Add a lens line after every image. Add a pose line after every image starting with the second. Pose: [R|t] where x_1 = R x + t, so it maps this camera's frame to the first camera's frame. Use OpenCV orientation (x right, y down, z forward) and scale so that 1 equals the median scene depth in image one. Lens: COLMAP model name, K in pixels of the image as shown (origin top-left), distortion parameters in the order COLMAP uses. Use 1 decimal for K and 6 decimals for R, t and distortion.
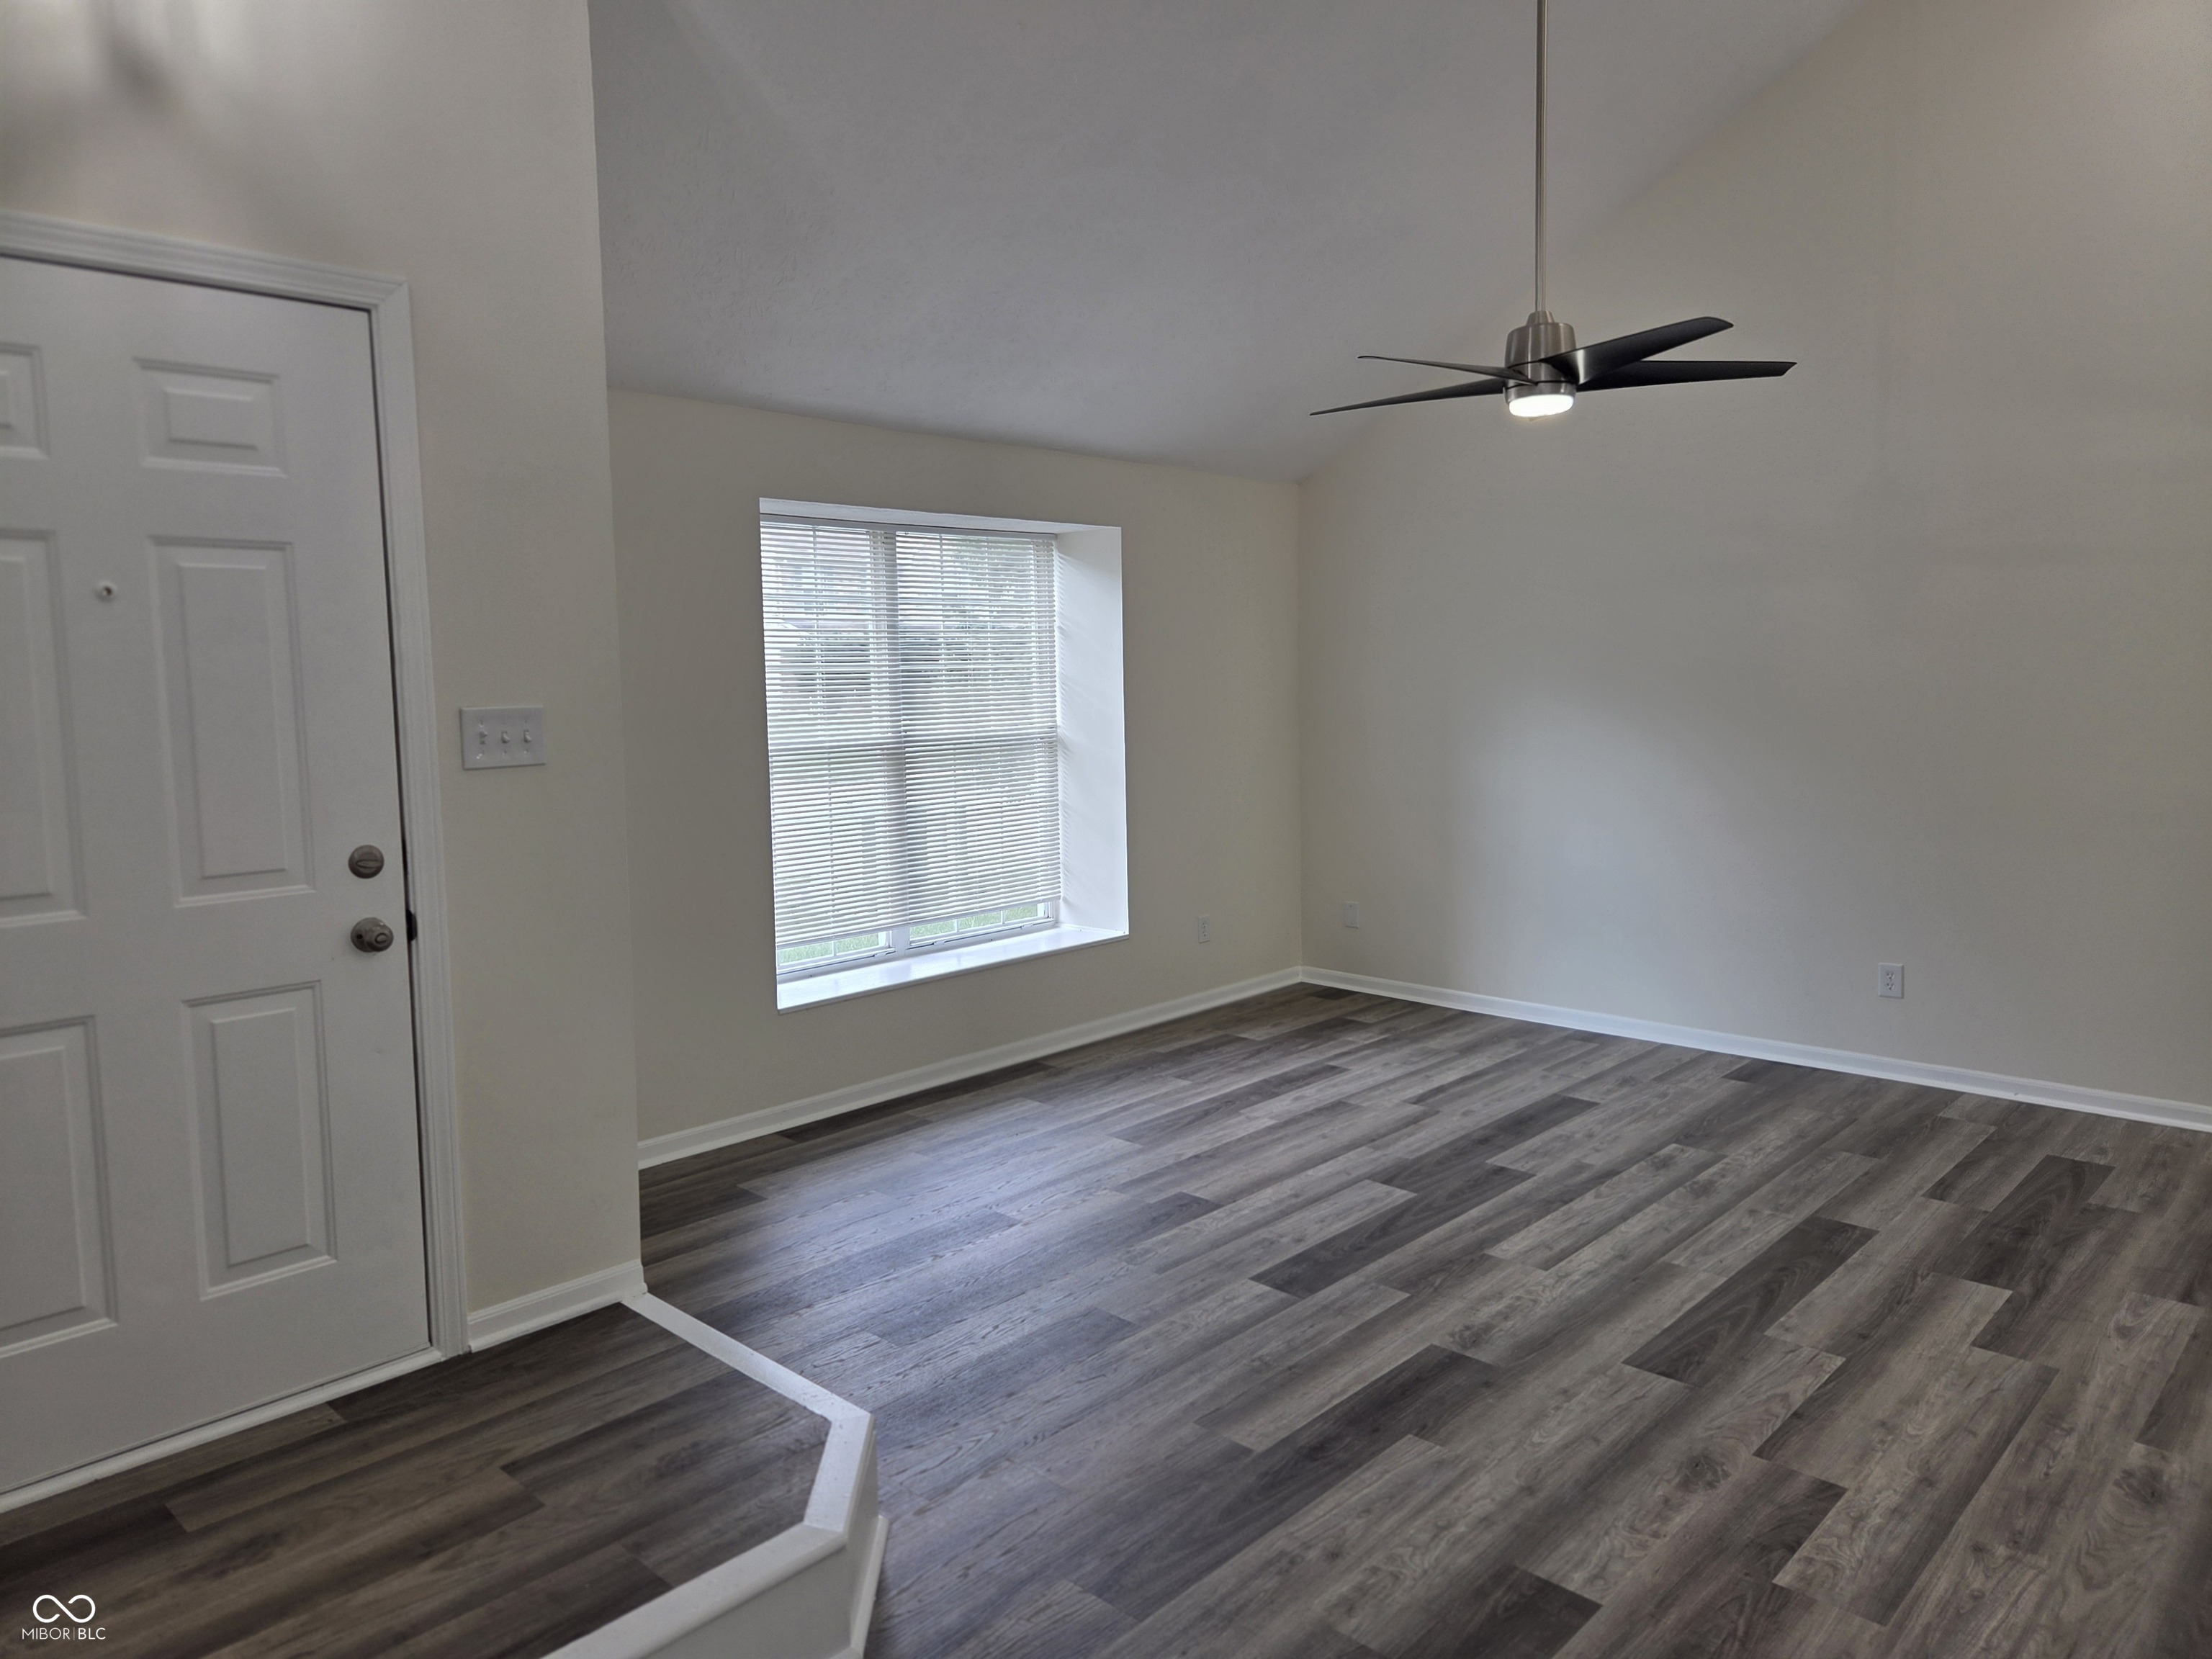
lens RADIAL K [[1497.5, 0, 1089.2], [0, 1497.5, 824.8], [0, 0, 1]] dist [0.065608, -0.042409]
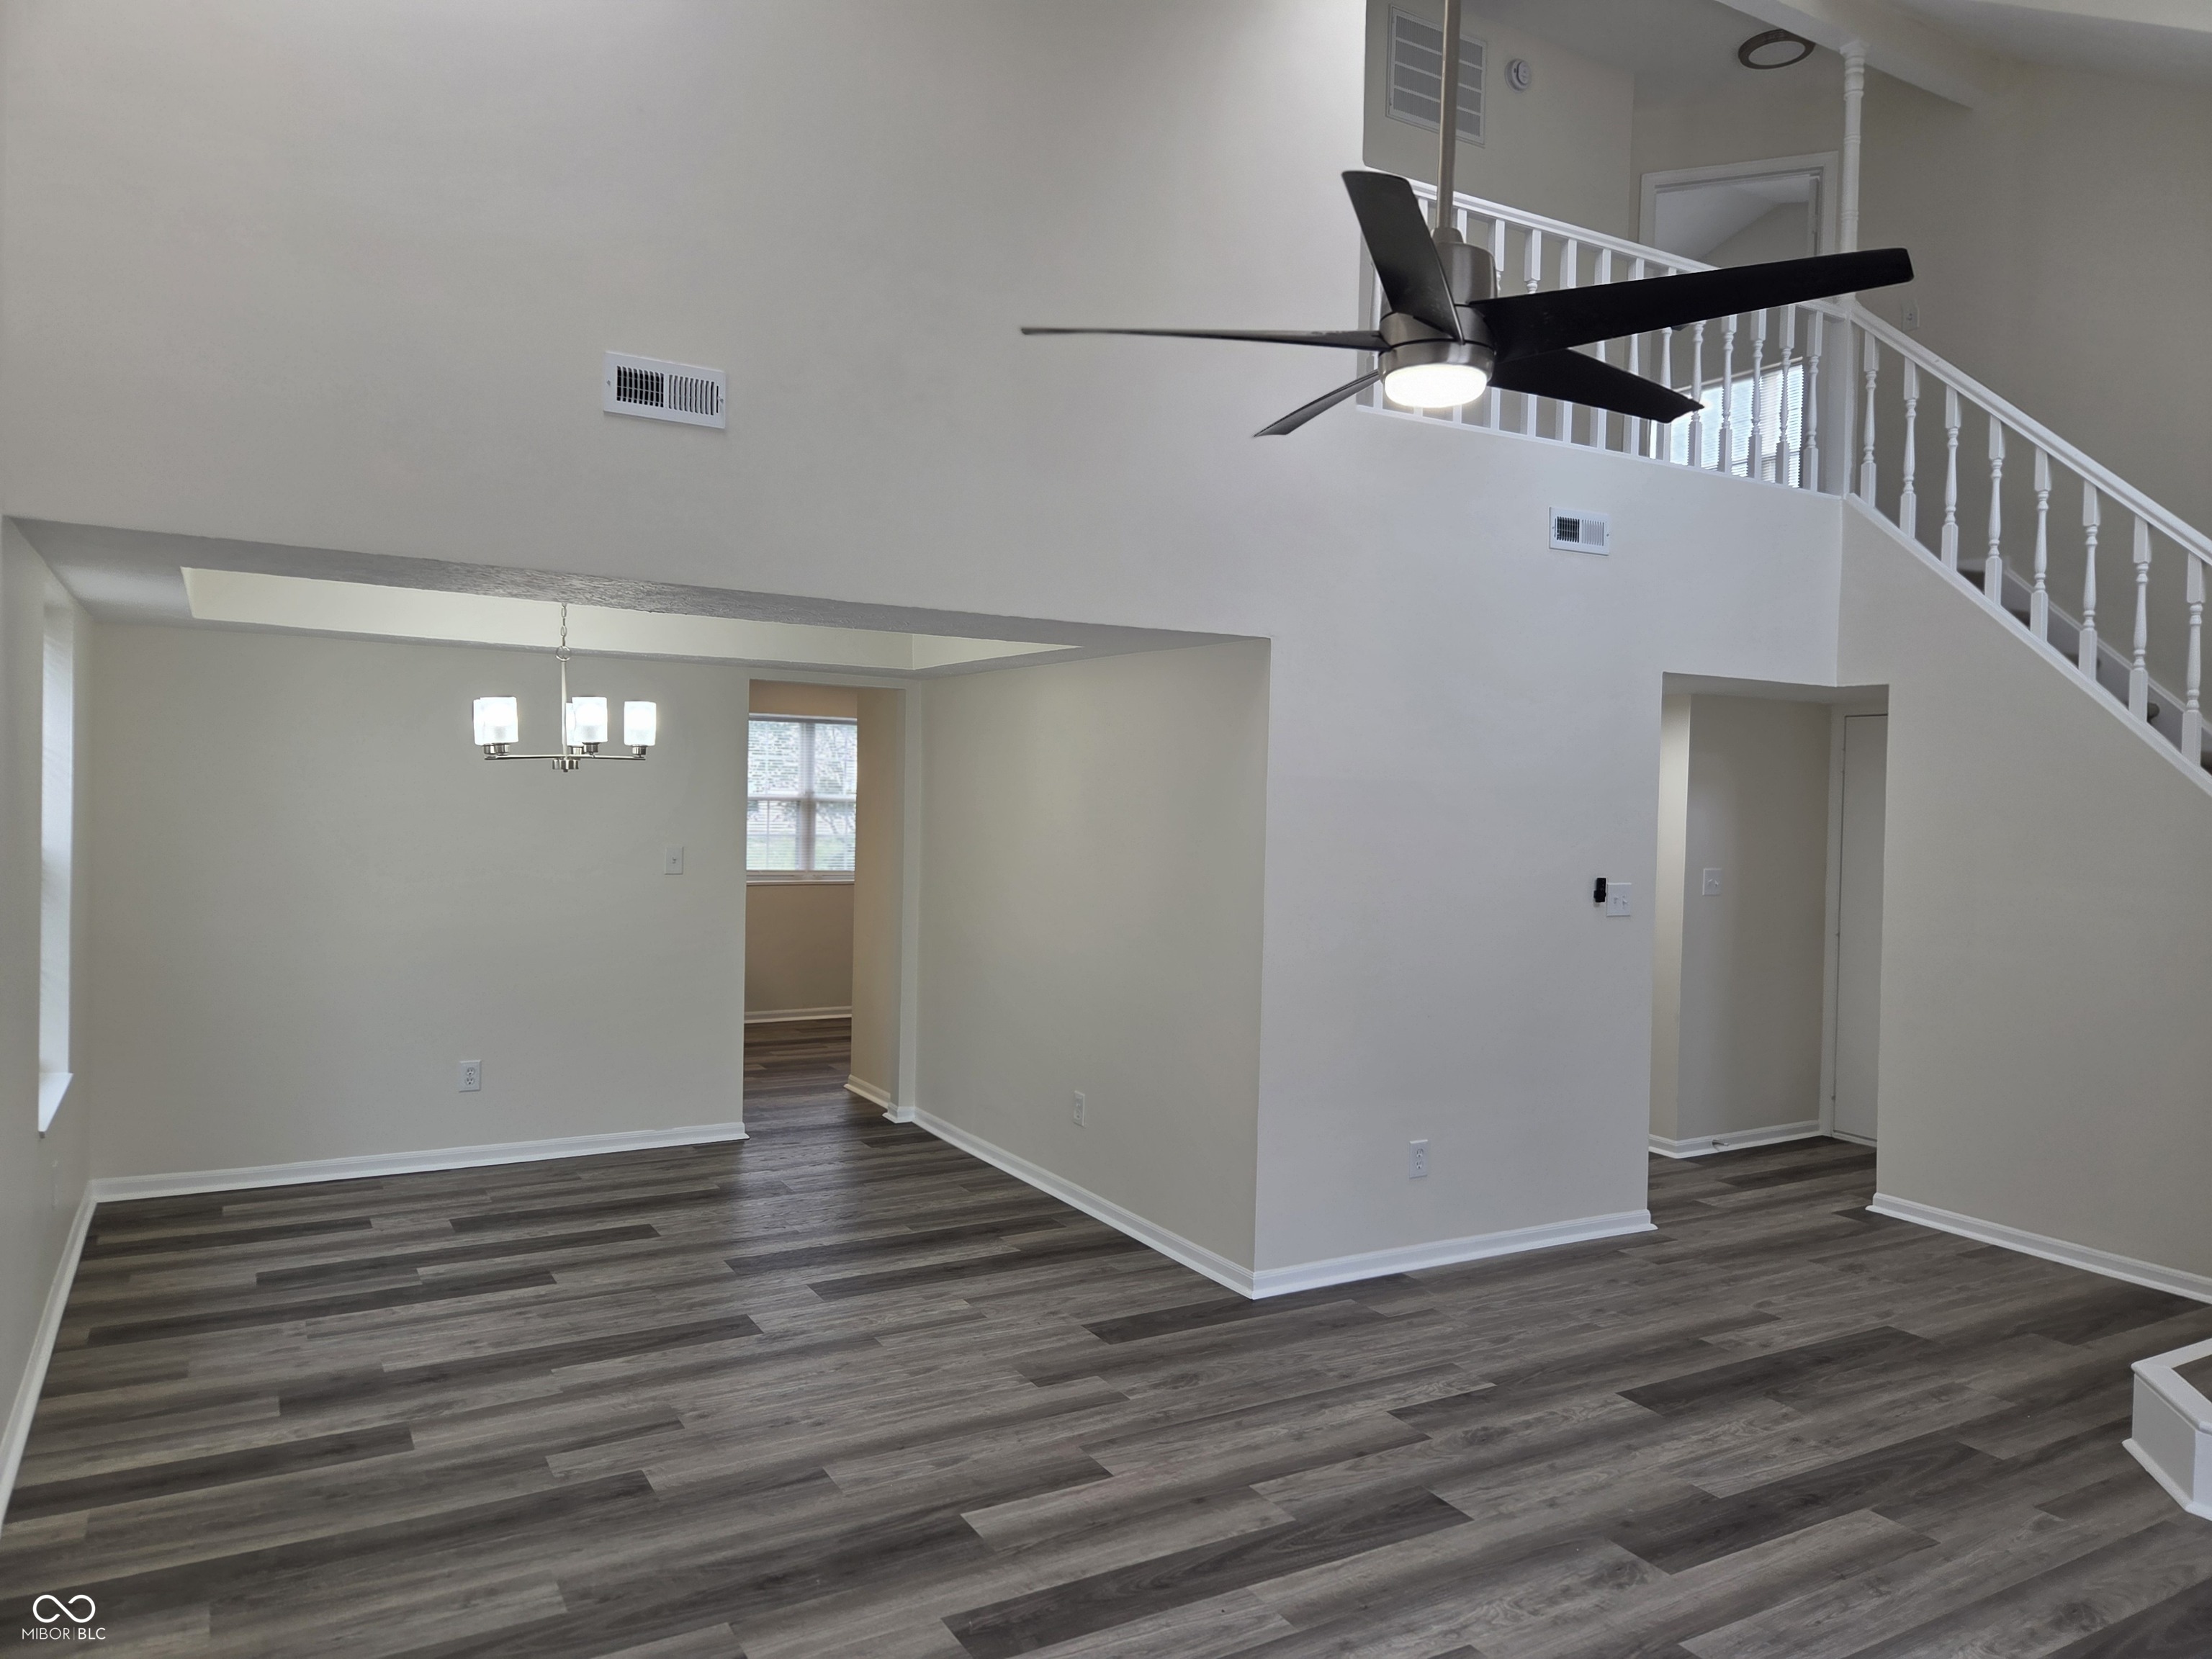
lens RADIAL K [[1480.9, 0, 1106.0], [0, 1480.9, 829.5], [0, 0, 1]] dist [0.054427, -0.044954]
pose [[-0.960164, -0.013518, 0.279108, 0.290002], [0.021120, 0.992462, 0.120723, -0.198040], [-0.278636, 0.121808, -0.952641, 1.790777]]
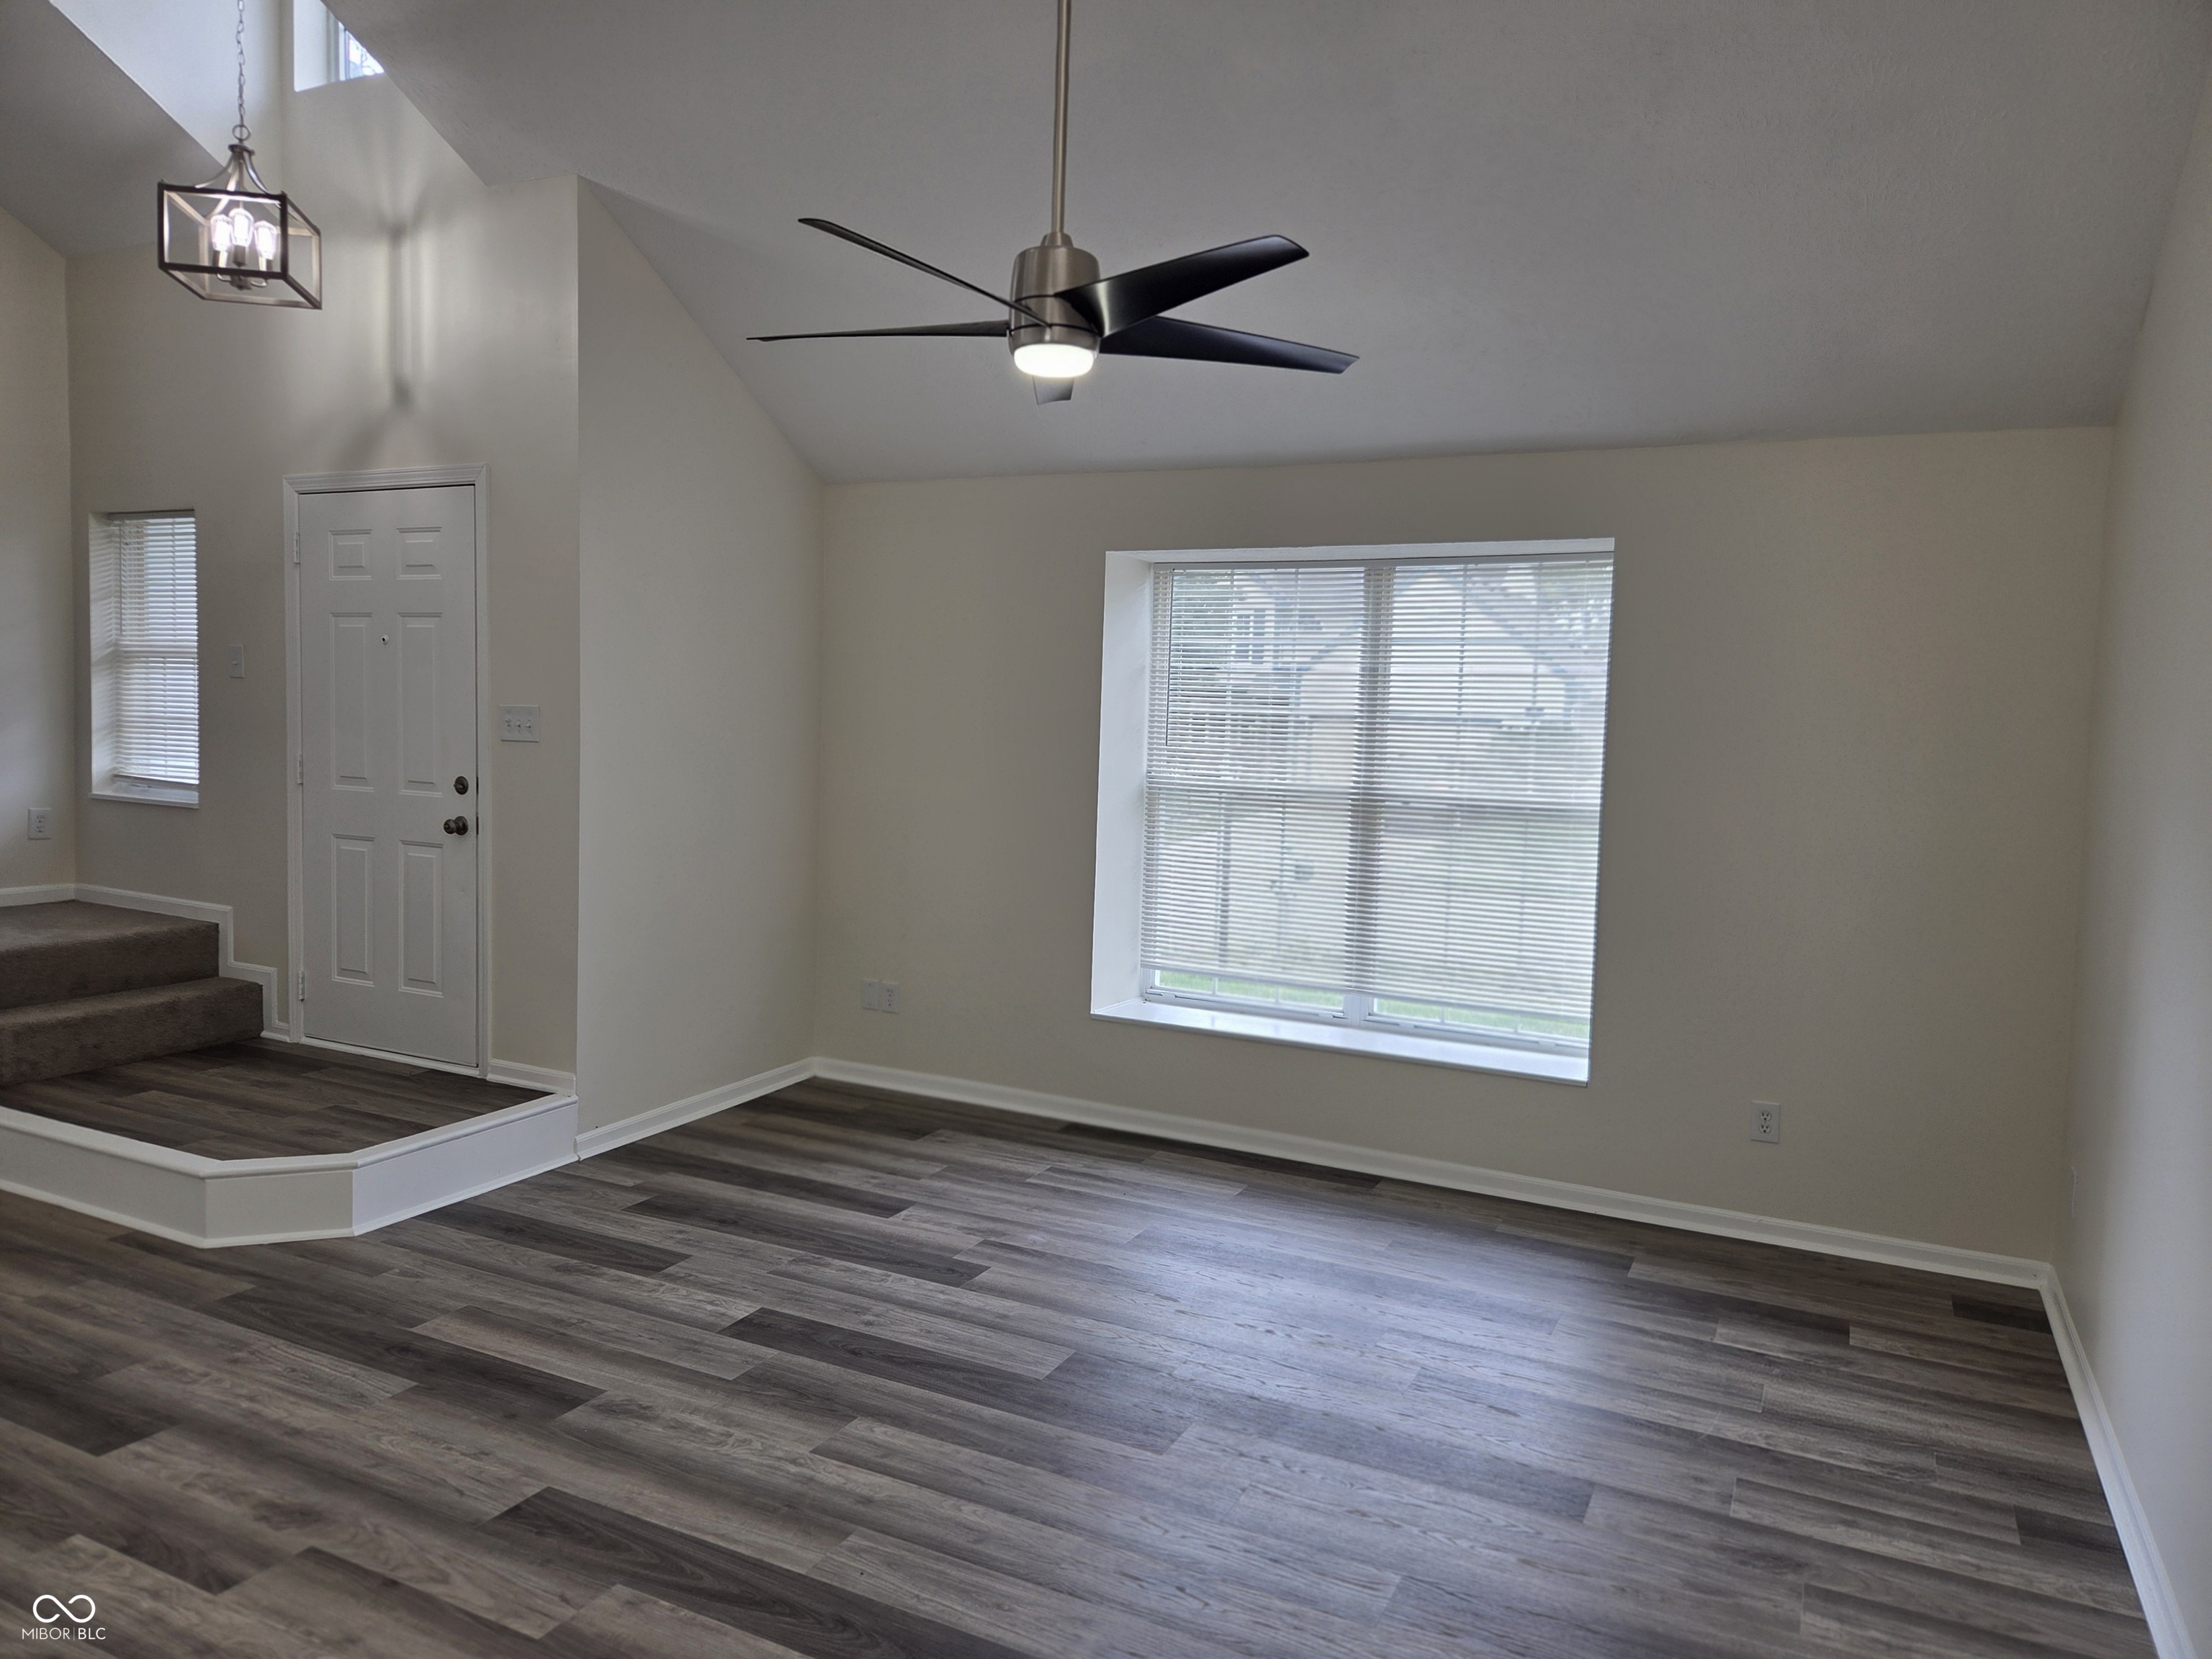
lens RADIAL K [[1497.5, 0, 1089.2], [0, 1497.5, 824.8], [0, 0, 1]] dist [0.065608, -0.042409]
pose [[0.284586, 0.098568, -0.953570, 1.144694], [-0.139144, 0.988414, 0.060643, -0.111231], [0.948499, 0.115425, 0.295003, 0.915578]]
